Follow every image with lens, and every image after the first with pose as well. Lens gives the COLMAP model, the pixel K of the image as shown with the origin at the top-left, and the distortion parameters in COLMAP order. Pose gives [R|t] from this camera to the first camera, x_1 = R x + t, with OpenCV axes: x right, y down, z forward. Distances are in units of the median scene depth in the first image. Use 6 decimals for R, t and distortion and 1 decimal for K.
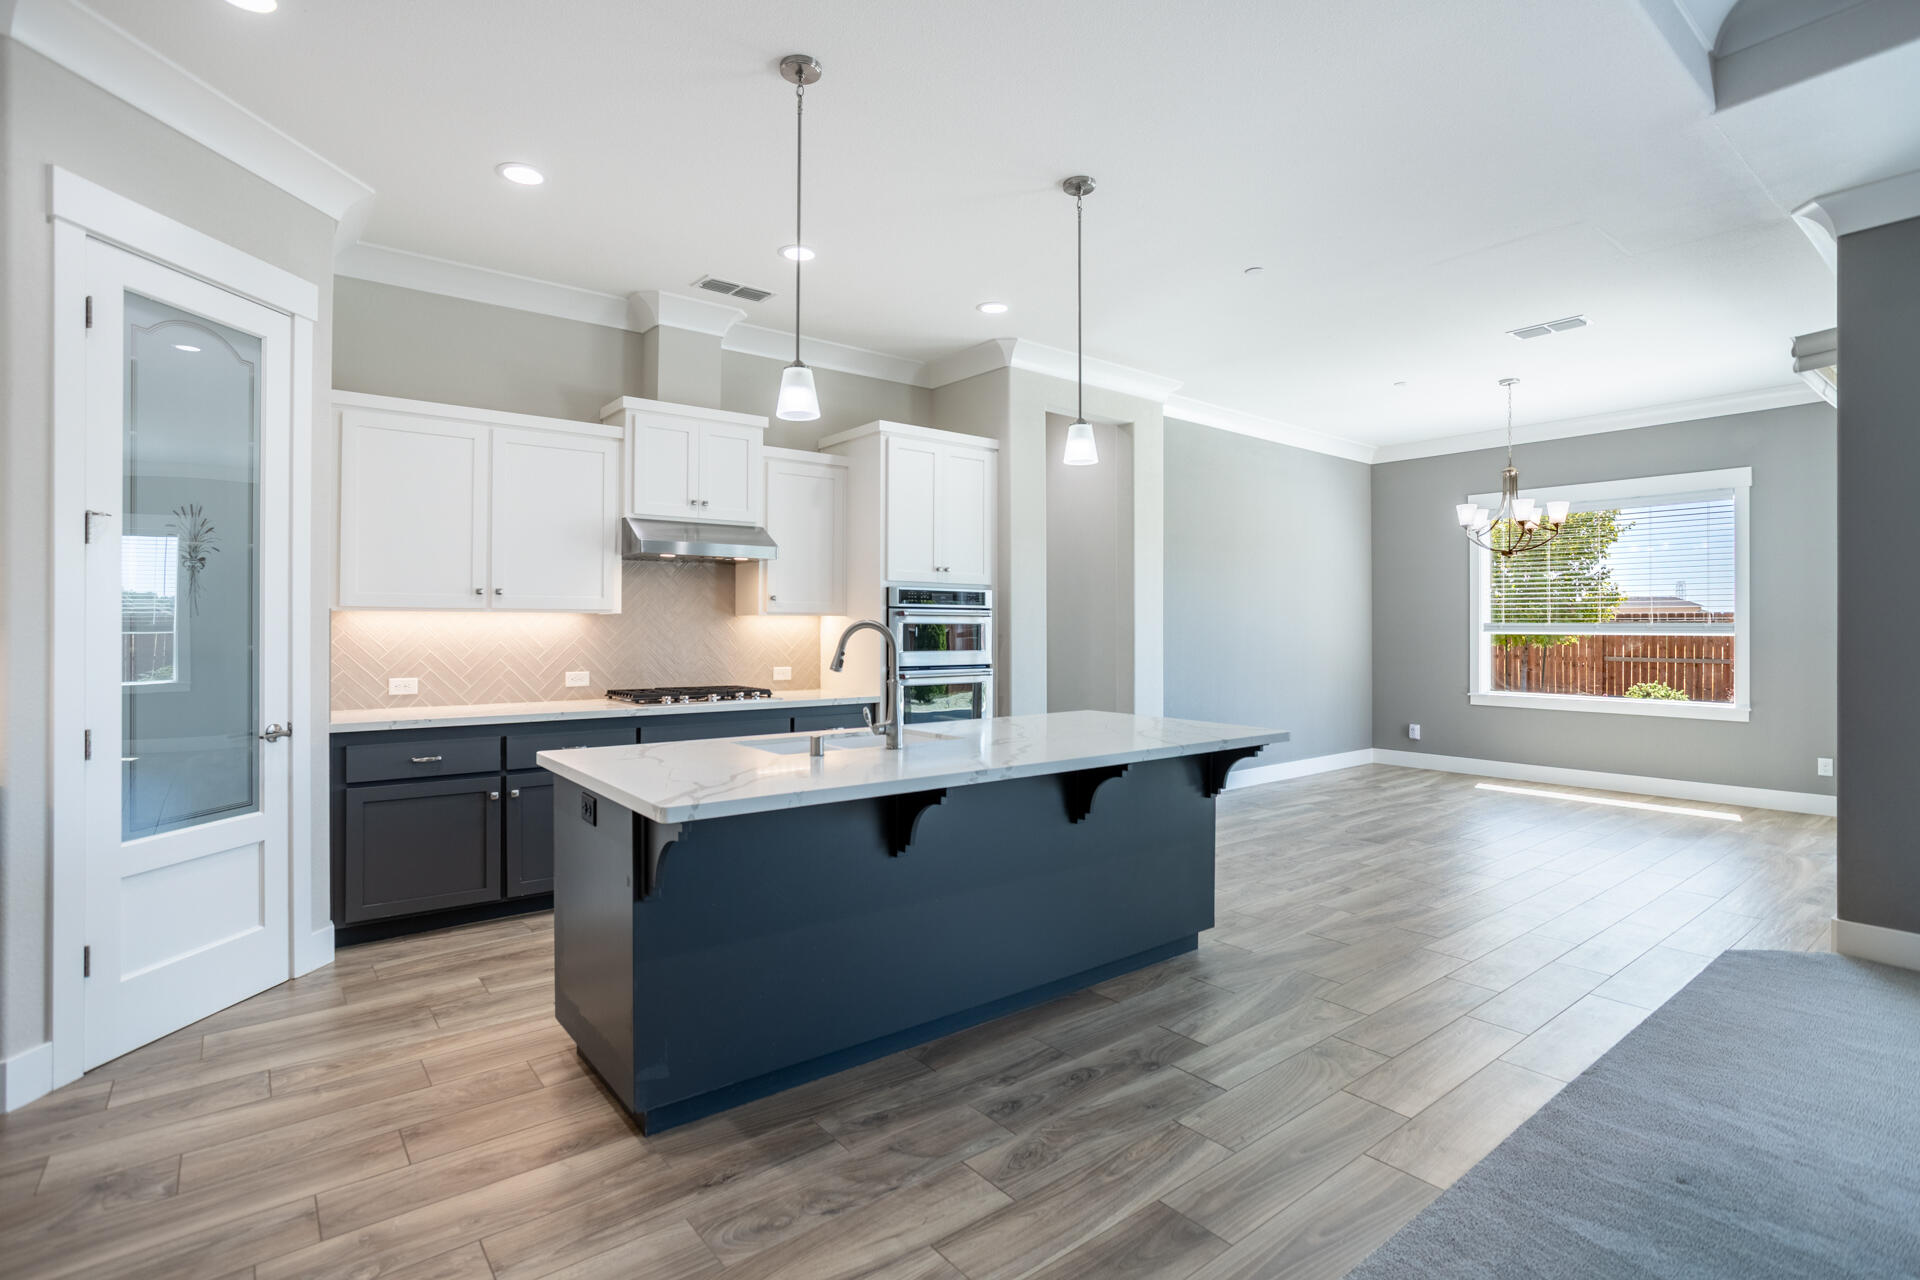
lens RADIAL K [[927.4, 0, 954.4], [0, 927.4, 626.3], [0, 0, 1]] dist [-0.059085, 0.035029]
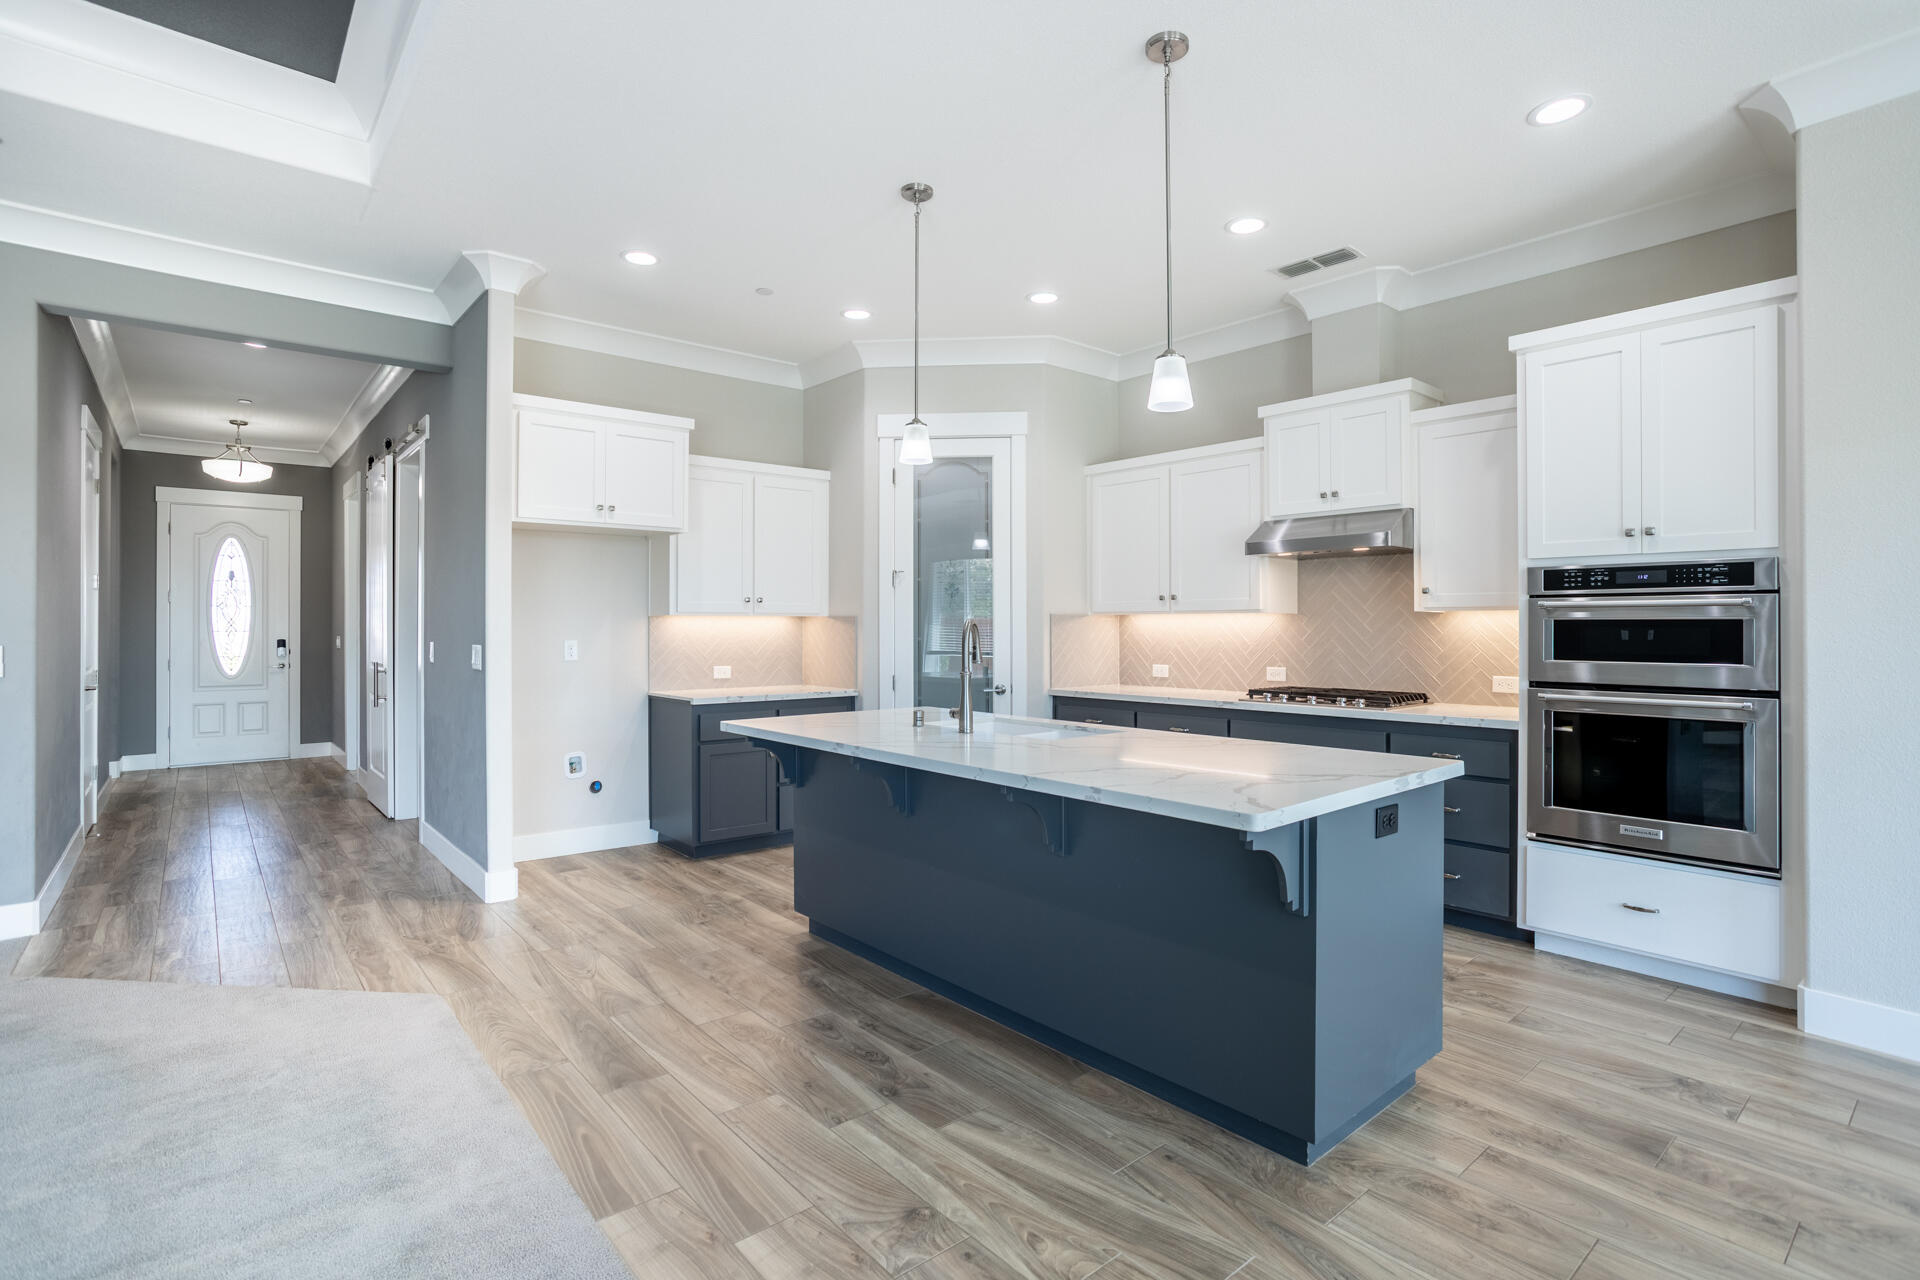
lens RADIAL K [[927.4, 0, 954.4], [0, 927.4, 626.3], [0, 0, 1]] dist [-0.059085, 0.035029]
pose [[0.031088, -0.002860, -0.999513, 0.988415], [0.001483, 0.999995, -0.002815, 0.005609], [0.999516, -0.001395, 0.031092, 0.887546]]
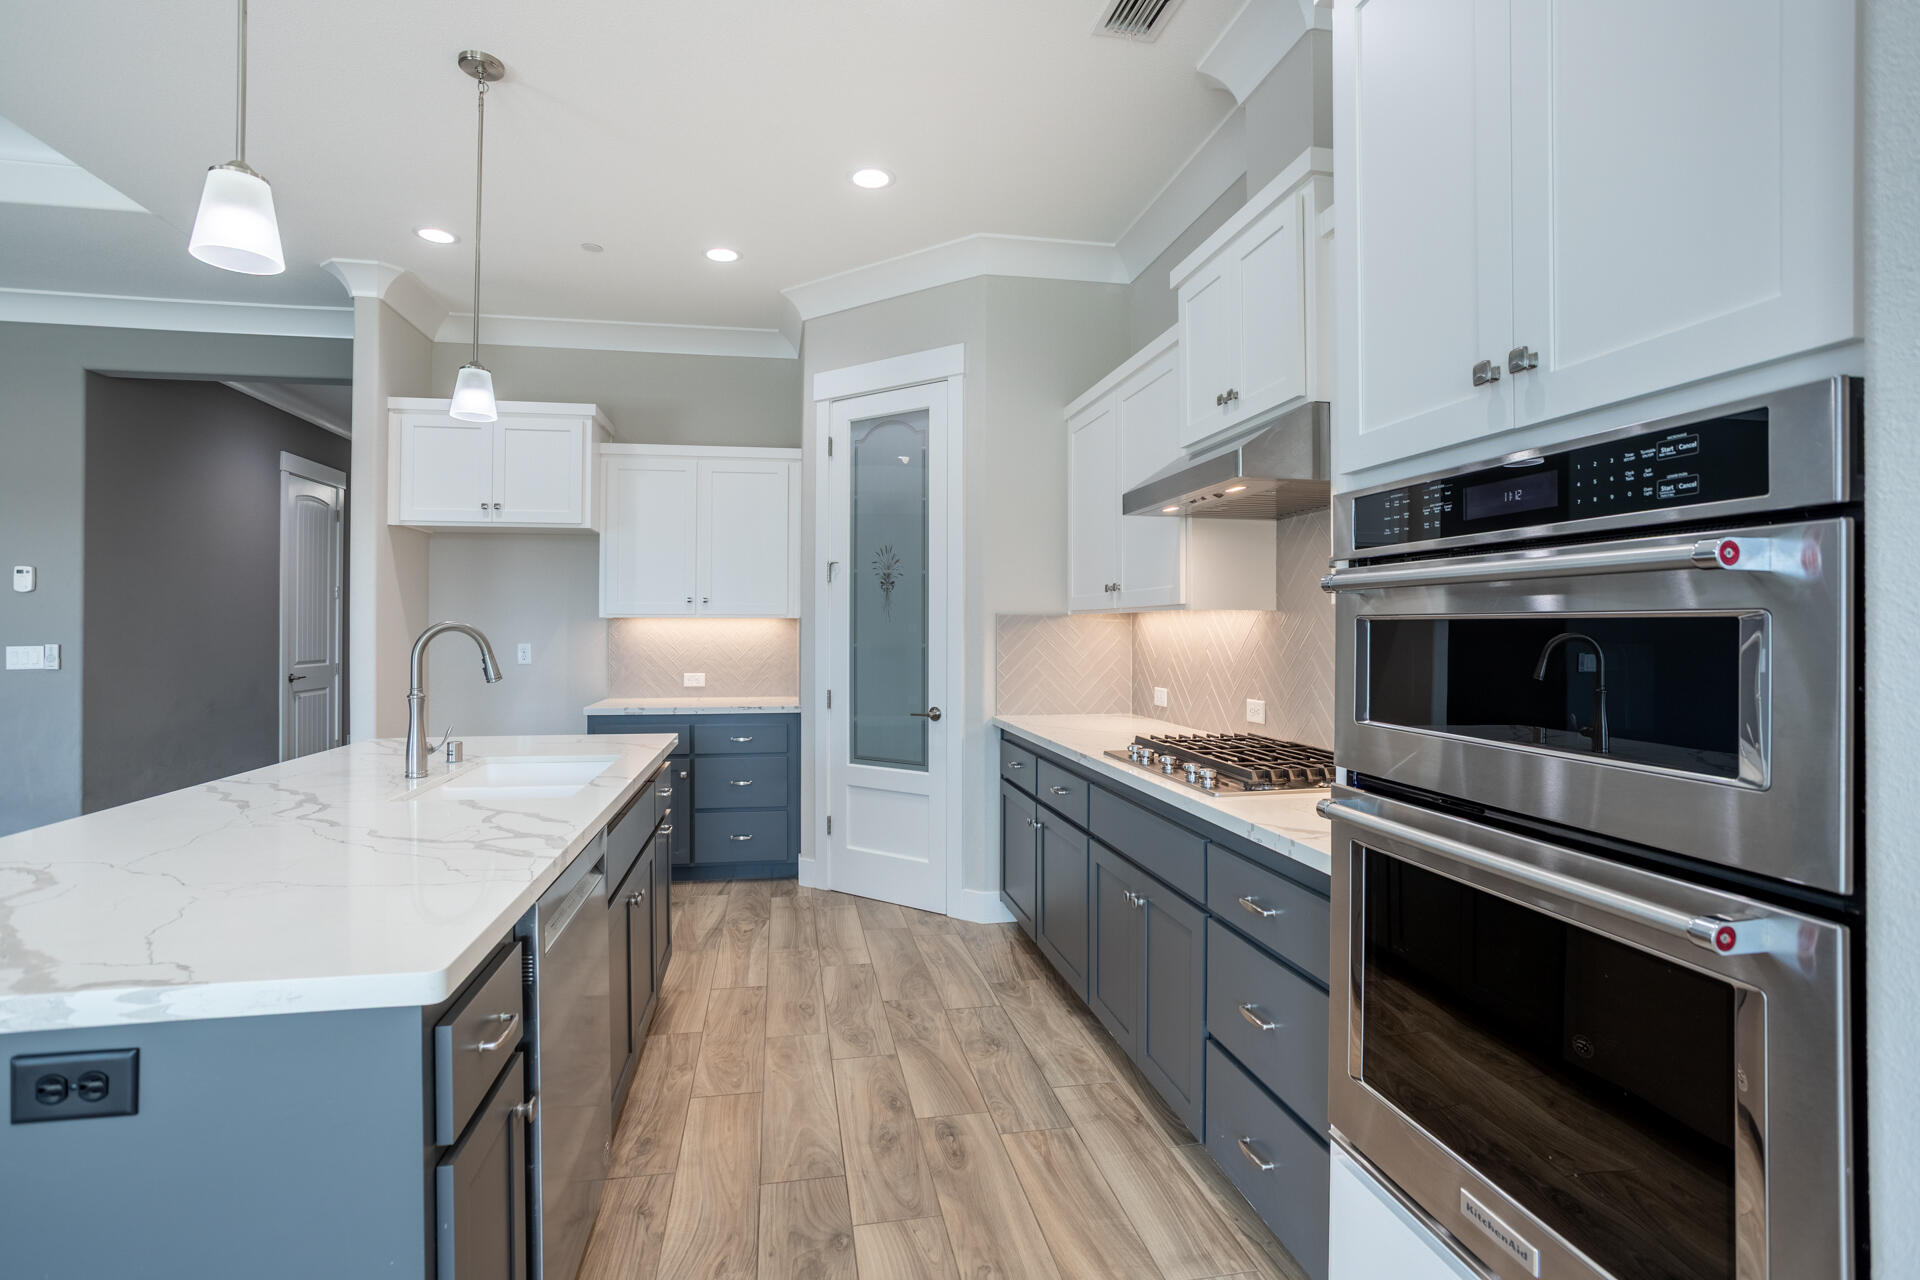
lens RADIAL K [[927.4, 0, 954.4], [0, 927.4, 626.3], [0, 0, 1]] dist [-0.059085, 0.035029]
pose [[-0.466394, -0.004310, -0.884567, 0.398469], [-0.001057, 0.999990, -0.004315, 0.000802], [0.884577, -0.001078, -0.466394, 1.679264]]
